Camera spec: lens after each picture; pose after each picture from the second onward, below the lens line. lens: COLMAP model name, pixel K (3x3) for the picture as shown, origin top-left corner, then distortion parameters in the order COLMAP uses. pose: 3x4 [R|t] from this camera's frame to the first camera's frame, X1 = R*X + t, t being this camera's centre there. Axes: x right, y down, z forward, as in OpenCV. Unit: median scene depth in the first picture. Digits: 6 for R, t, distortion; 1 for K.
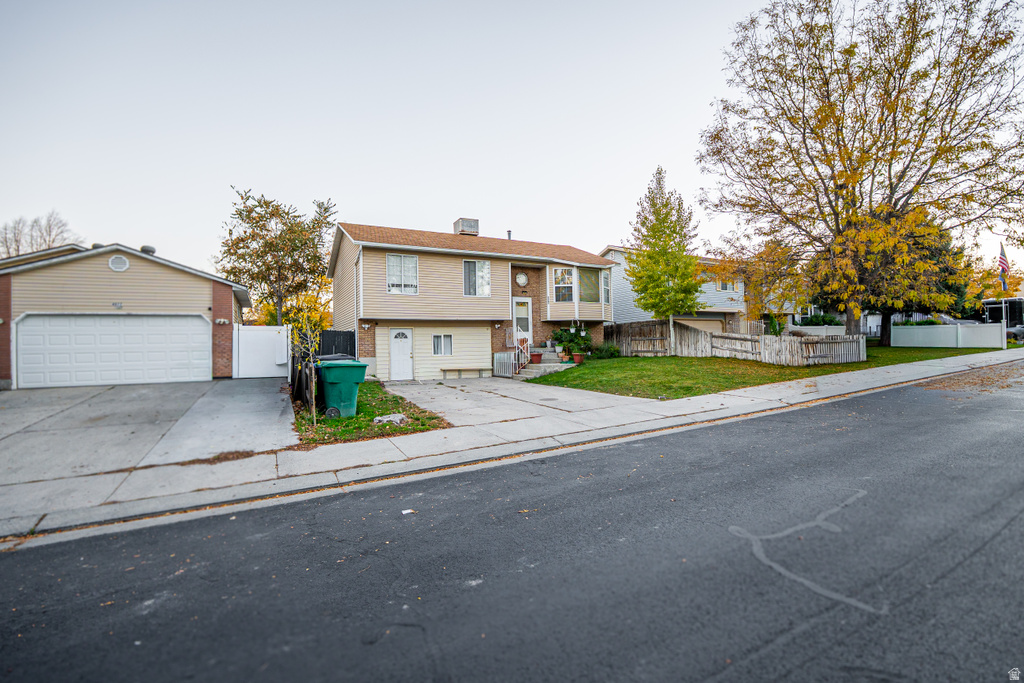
lens RADIAL K [[432.5, 0, 512.0], [0, 432.5, 341.5], [0, 0, 1]] dist [0.001182, 0.000011]
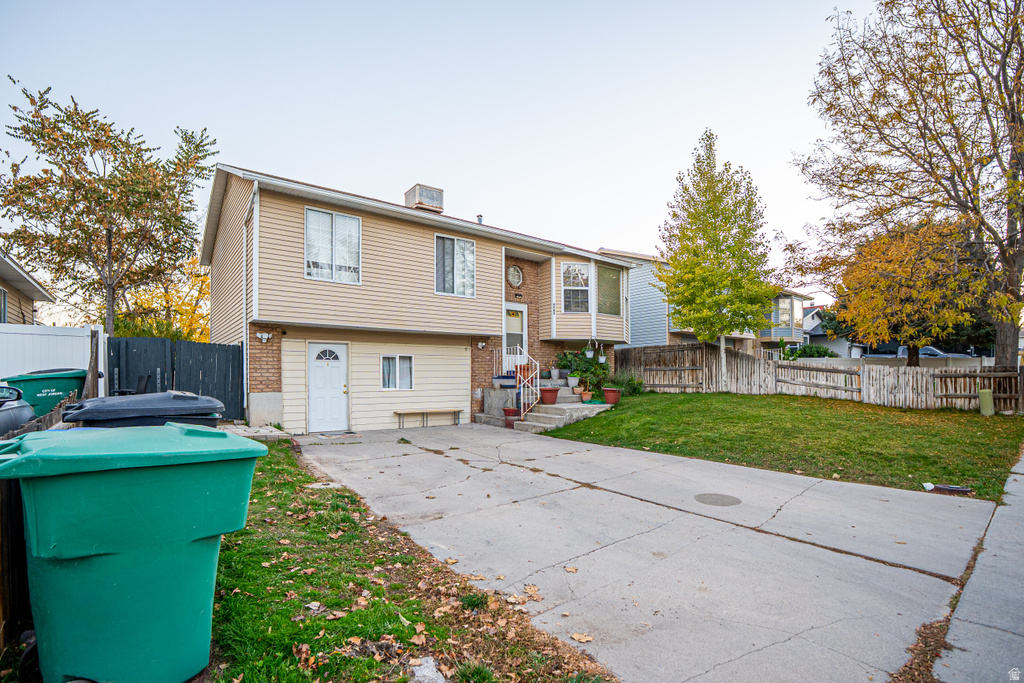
lens RADIAL K [[463.2, 0, 513.1], [0, 463.2, 372.8], [0, 0, 1]] dist [-0.021876, 0.000496]
pose [[0.985255, 0.014236, 0.170499, -0.103765], [-0.014331, 0.999897, -0.000671, 0.006017], [-0.170491, -0.001782, 0.985358, 0.307857]]
